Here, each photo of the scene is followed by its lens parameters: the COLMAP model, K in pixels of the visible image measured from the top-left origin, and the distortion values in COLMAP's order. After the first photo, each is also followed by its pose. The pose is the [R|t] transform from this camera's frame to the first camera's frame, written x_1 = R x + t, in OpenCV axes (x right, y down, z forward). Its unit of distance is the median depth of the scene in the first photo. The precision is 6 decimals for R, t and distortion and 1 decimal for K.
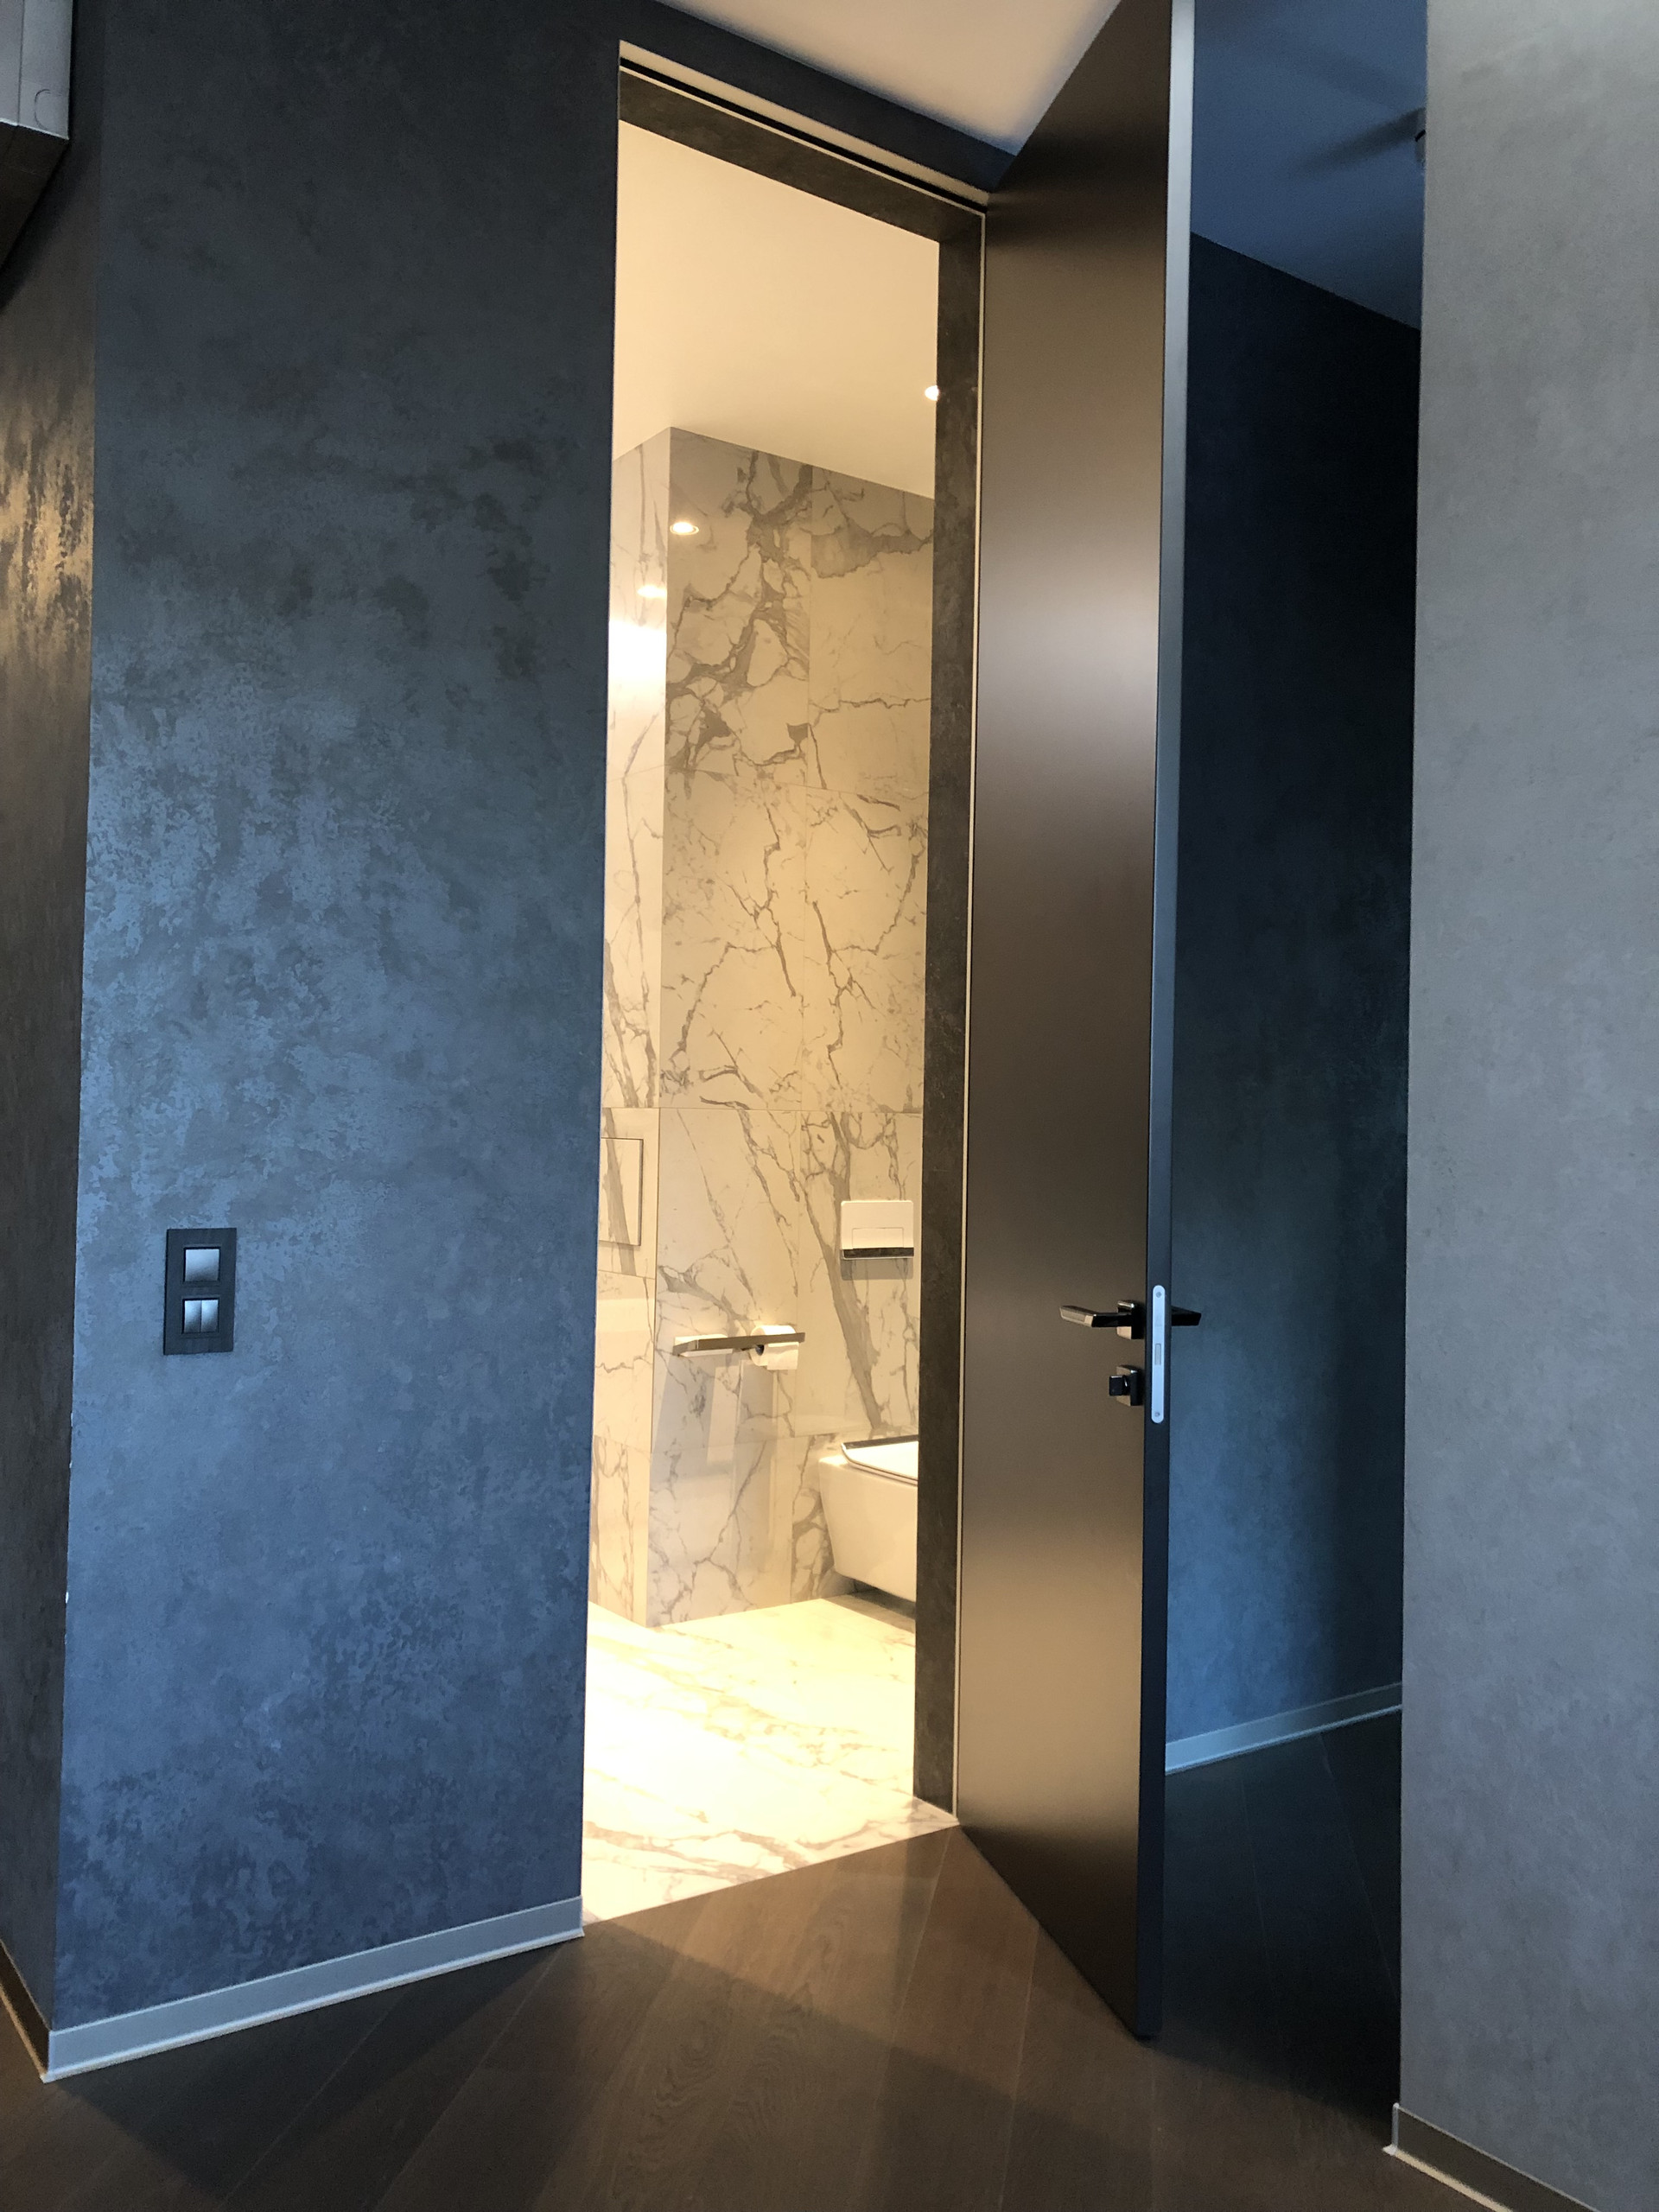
lens RADIAL K [[1806.6, 0, 829.5], [0, 1806.6, 1106.0], [0, 0, 1]] dist [0.041330, -0.038138]
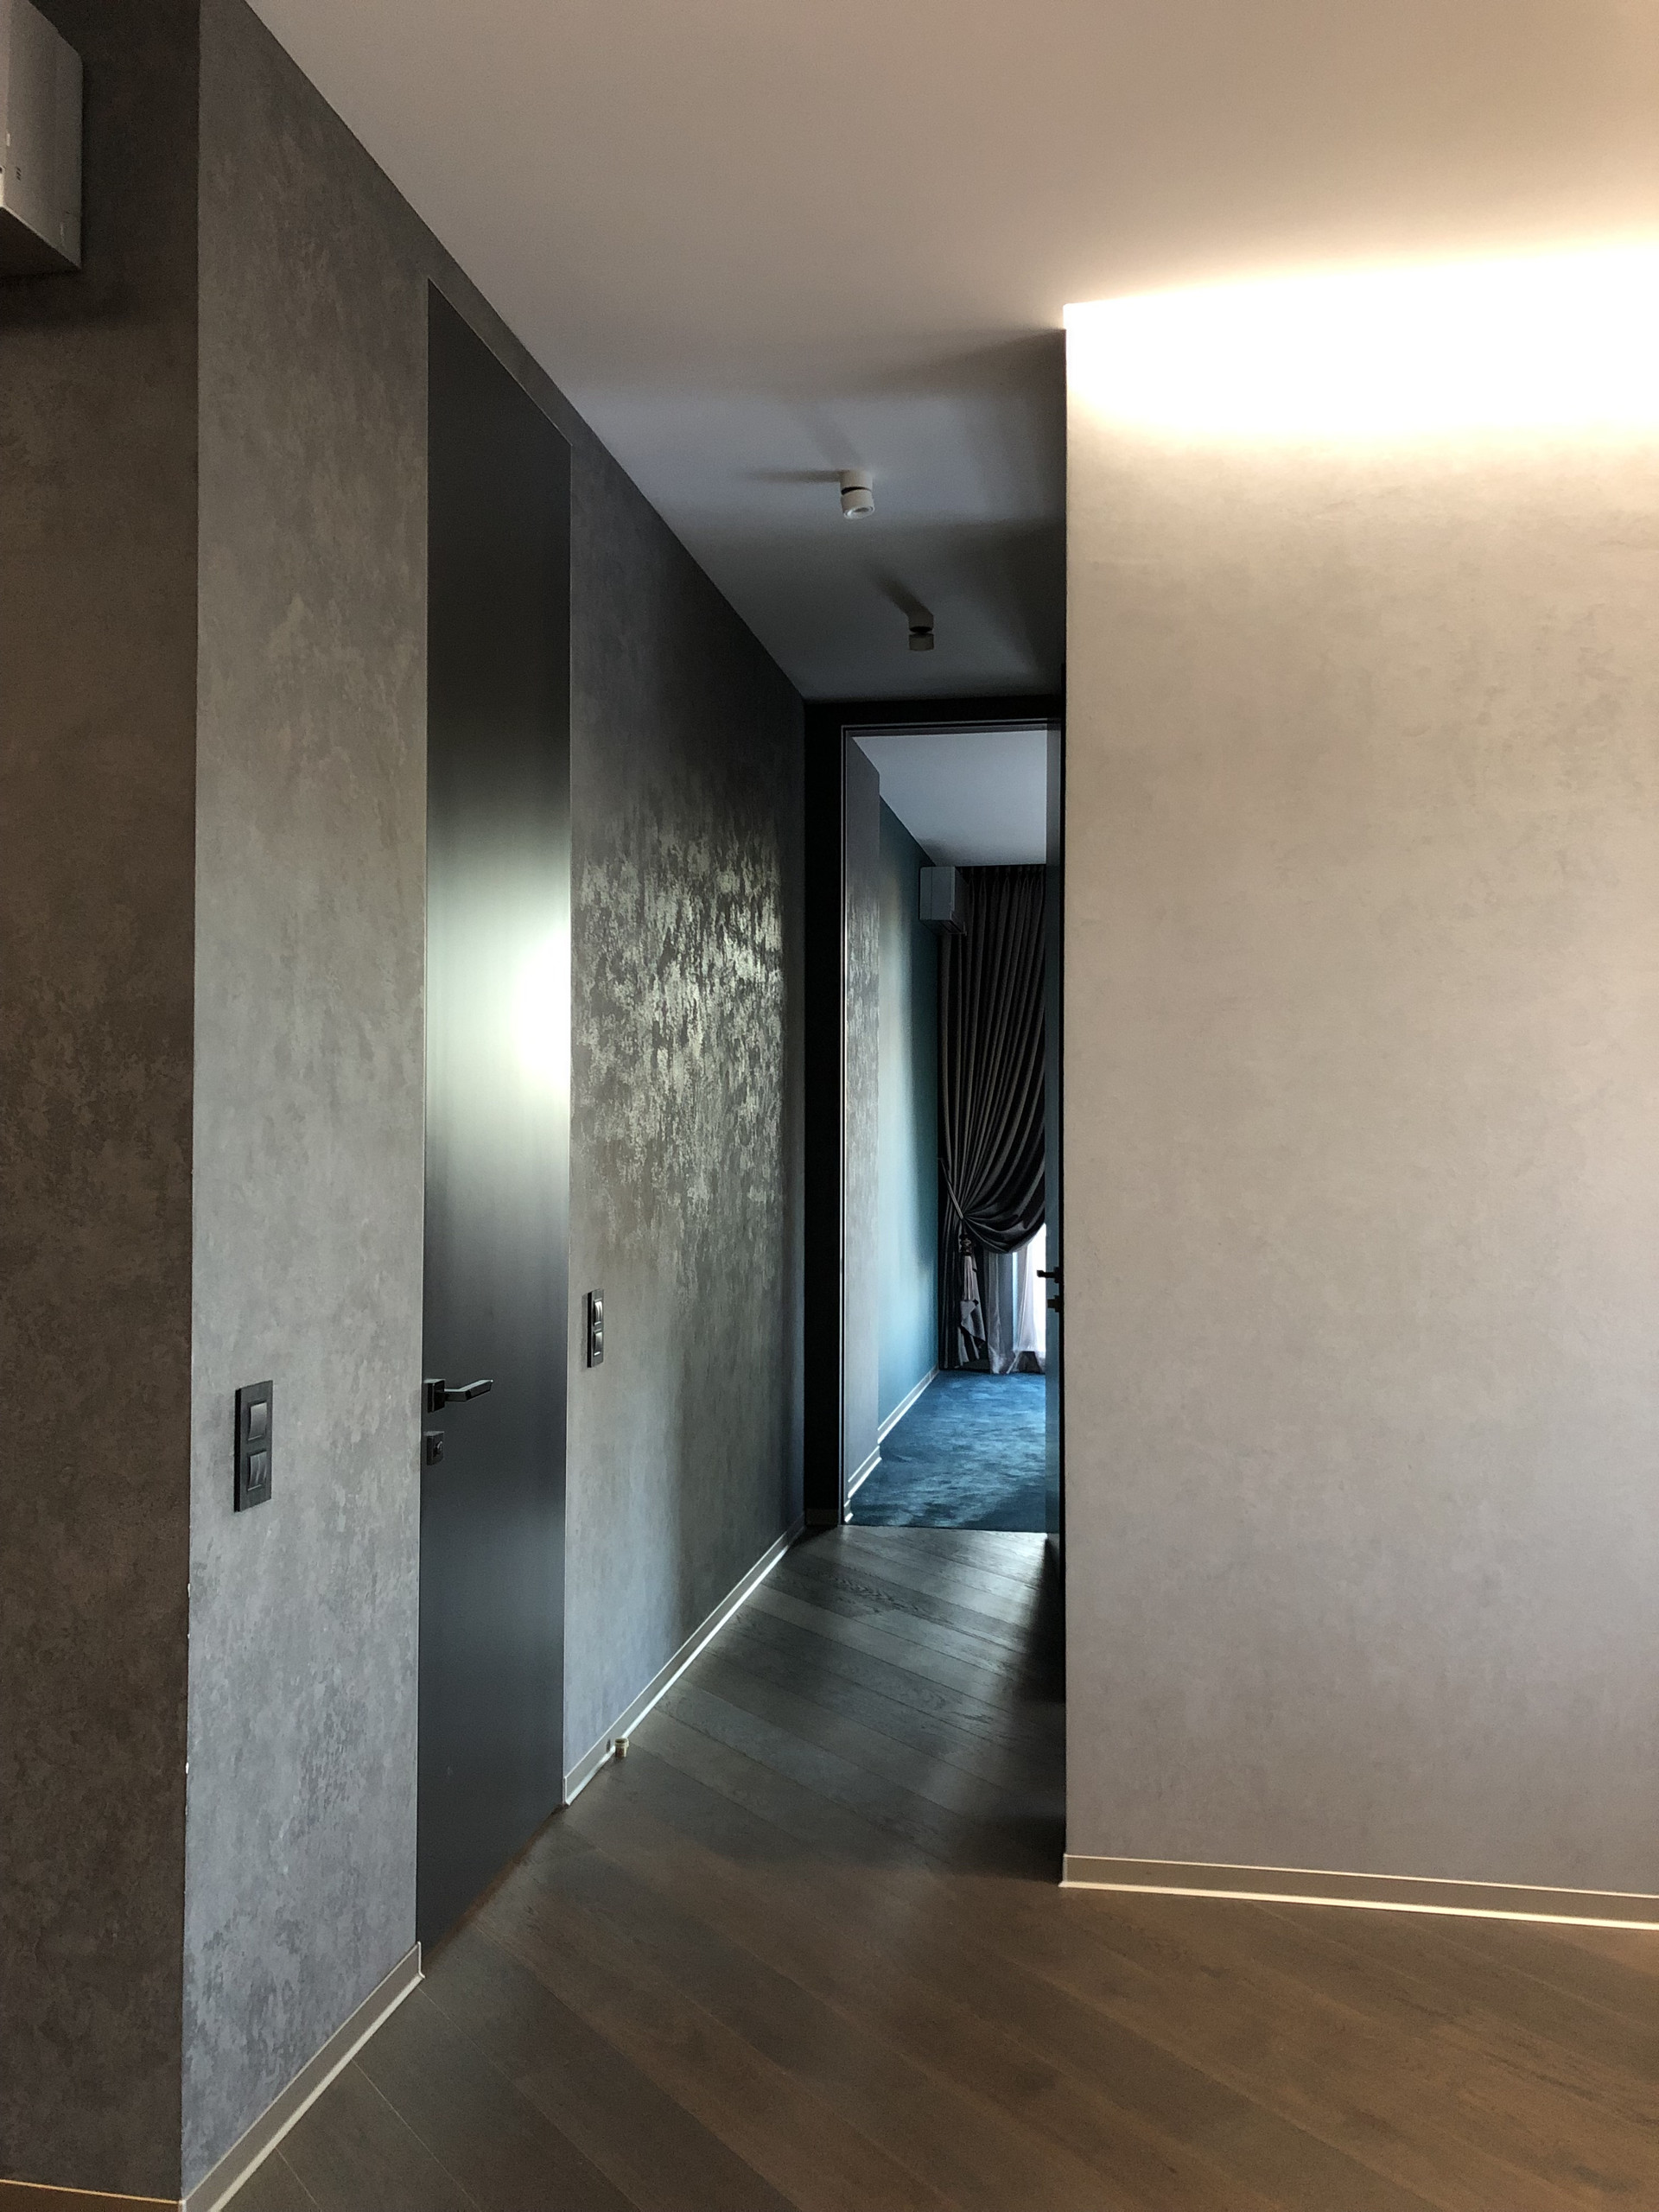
lens RADIAL K [[1799.0, 0, 824.8], [0, 1799.0, 1120.7], [0, 0, 1]] dist [0.050483, -0.032855]
pose [[0.710838, -0.015635, 0.703182, -0.845712], [0.004235, 0.999830, 0.017950, -0.100857], [-0.703343, -0.009781, 0.710783, 0.043812]]
